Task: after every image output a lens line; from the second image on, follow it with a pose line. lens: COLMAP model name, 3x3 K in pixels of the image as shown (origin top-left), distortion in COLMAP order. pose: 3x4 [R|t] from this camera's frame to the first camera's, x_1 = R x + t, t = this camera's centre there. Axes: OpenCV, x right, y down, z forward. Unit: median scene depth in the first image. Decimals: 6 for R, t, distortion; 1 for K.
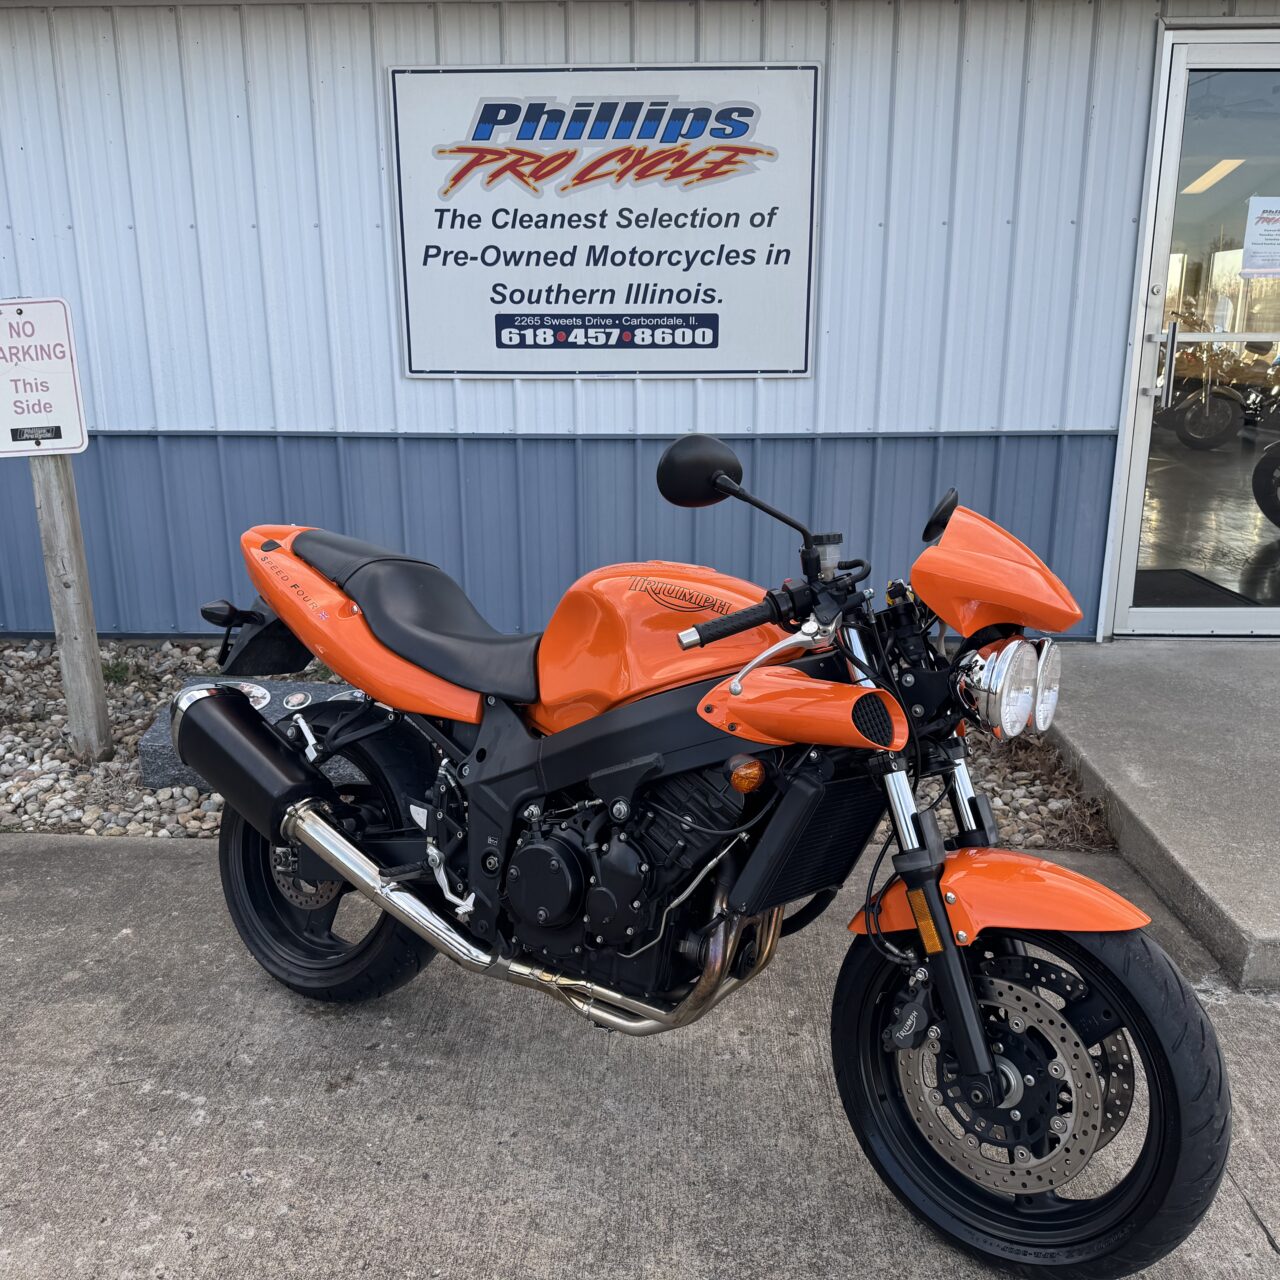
lens RADIAL K [[1254.1, 0, 640.0], [0, 1254.1, 640.0], [0, 0, 1]] dist [0.031696, 0.007350]
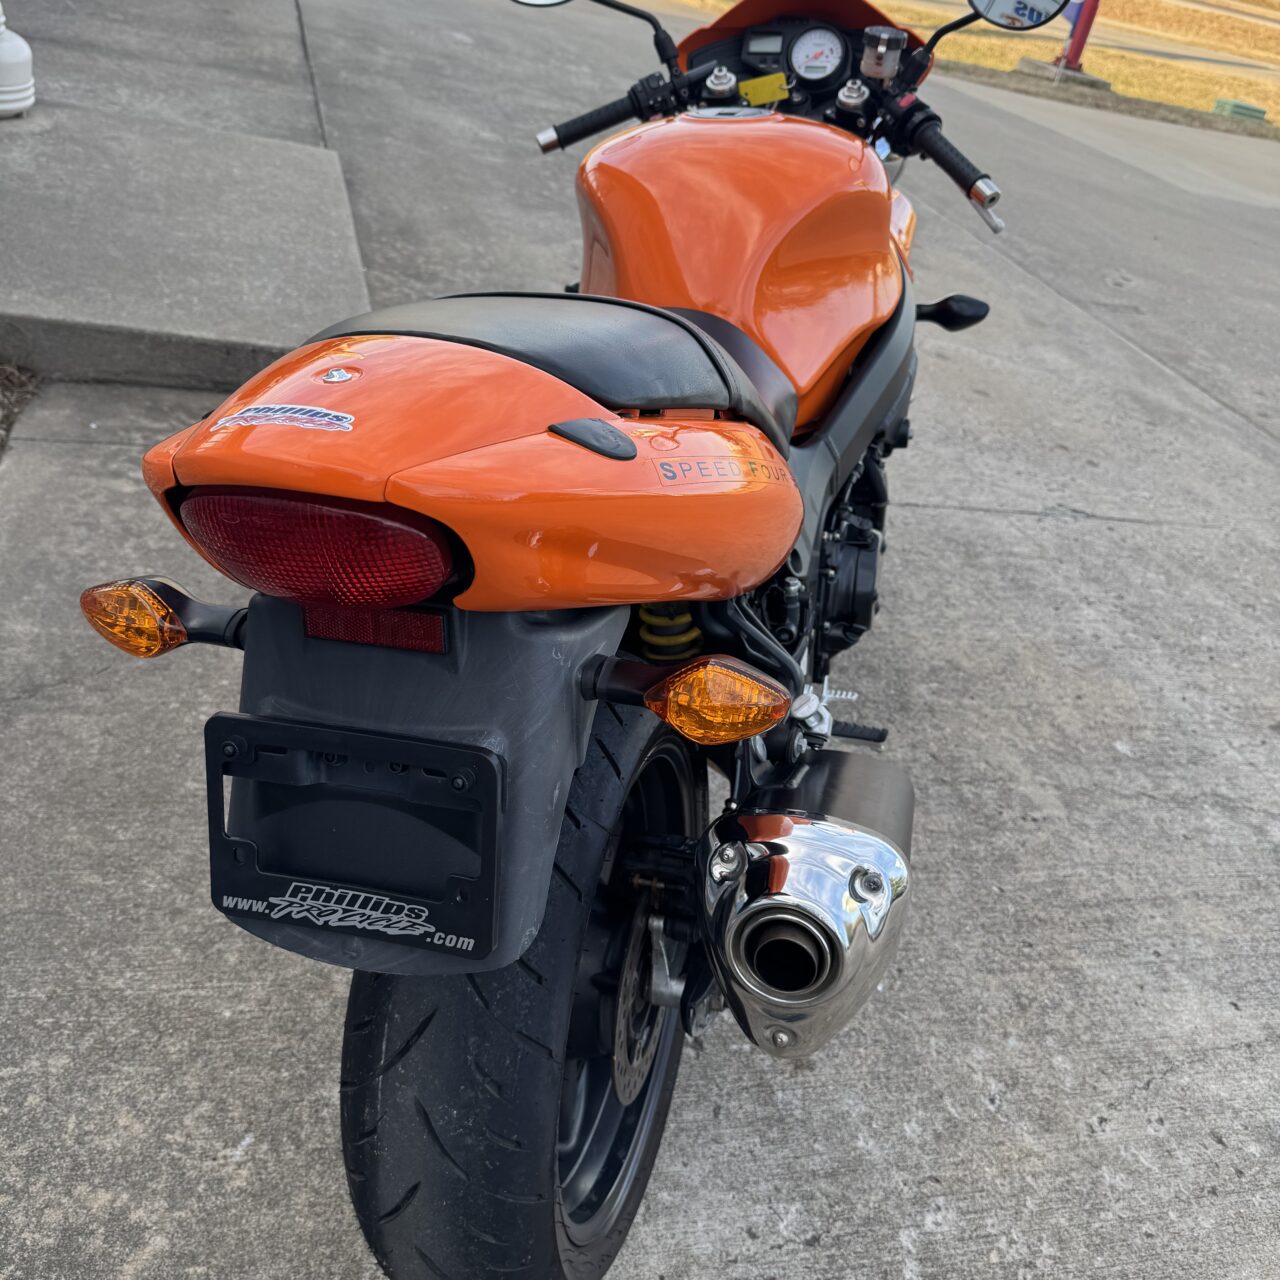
lens RADIAL K [[1197.4, 0, 640.0], [0, 1197.4, 640.0], [0, 0, 1]] dist [0.018799, -0.014452]
pose [[-0.274693, -0.579896, 0.766984, -0.611728], [0.027672, 0.792571, 0.609152, -0.234827], [-0.961134, 0.188554, -0.201667, 1.227835]]
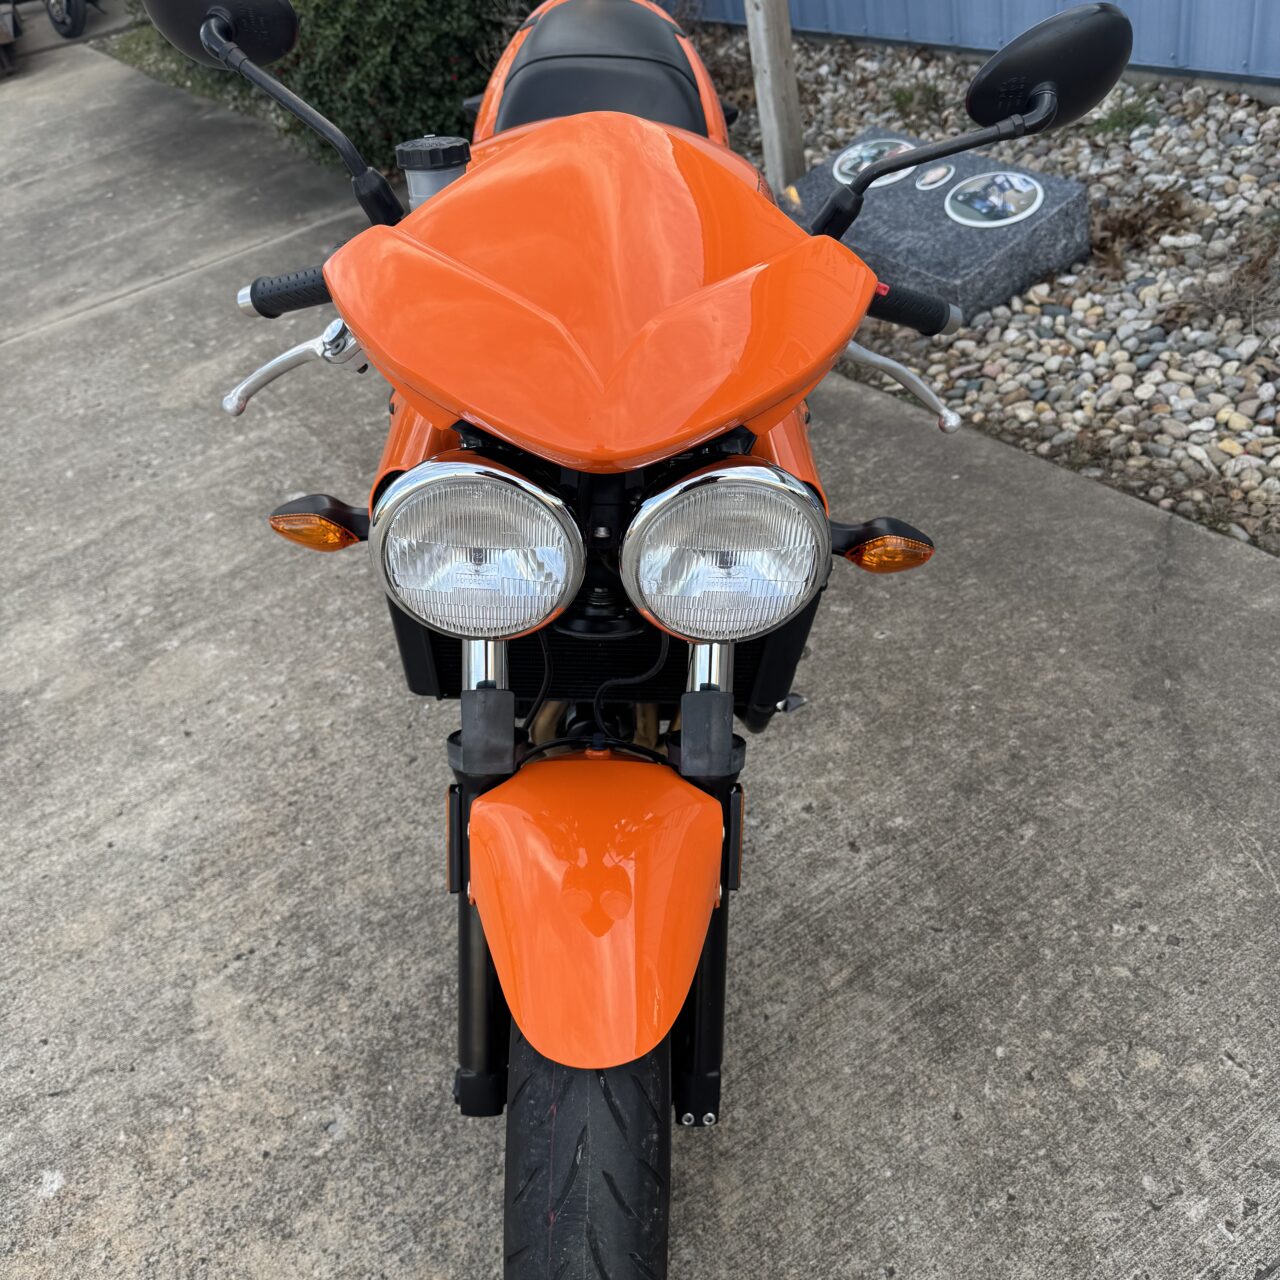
lens RADIAL K [[1224.9, 0, 640.0], [0, 1224.9, 640.0], [0, 0, 1]] dist [0.131733, -0.289214]
pose [[0.540694, 0.420884, -0.728359, 0.587757], [-0.008949, 0.868666, 0.495318, -0.149899], [0.841172, -0.261297, 0.473449, 0.665245]]
